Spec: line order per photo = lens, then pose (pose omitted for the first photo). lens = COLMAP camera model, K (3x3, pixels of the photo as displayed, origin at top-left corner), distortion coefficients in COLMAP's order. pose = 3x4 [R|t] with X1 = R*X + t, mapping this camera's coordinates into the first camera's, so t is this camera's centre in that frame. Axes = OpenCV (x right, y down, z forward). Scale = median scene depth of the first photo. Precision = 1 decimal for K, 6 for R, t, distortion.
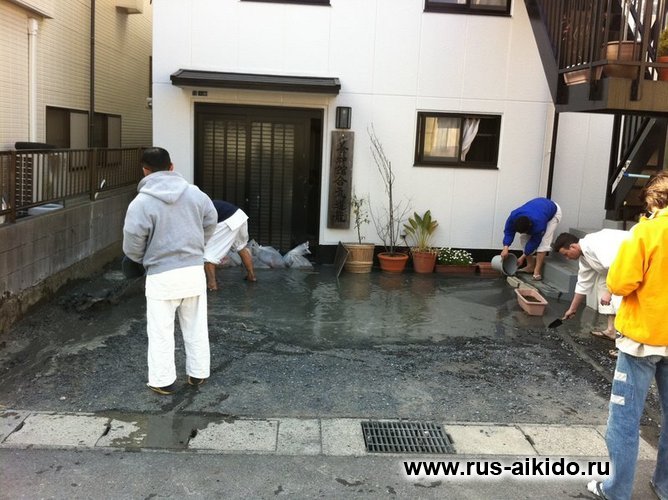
lens RADIAL K [[573.1, 0, 357.5], [0, 573.1, 248.5], [0, 0, 1]] dist [0.025721, 0.003367]
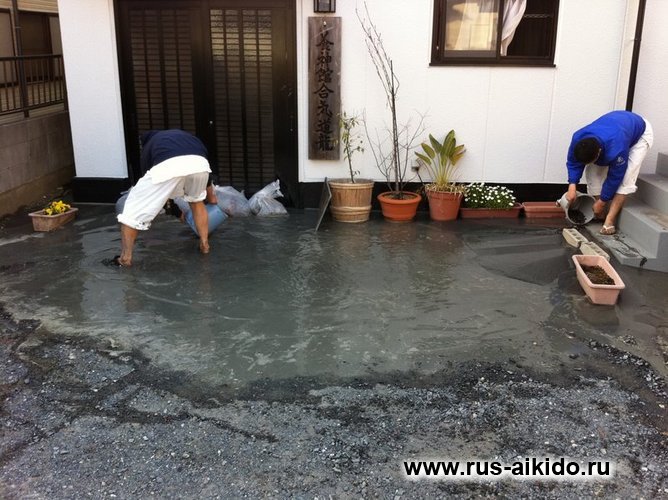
lens RADIAL K [[670.3, 0, 311.2], [0, 670.3, 270.1], [0, 0, 1]] dist [0.065975, -0.248852]
pose [[0.993971, -0.000356, -0.109646, 0.045602], [0.016487, 0.989111, 0.146245, -0.022053], [0.108400, -0.147171, 0.983153, 0.156361]]
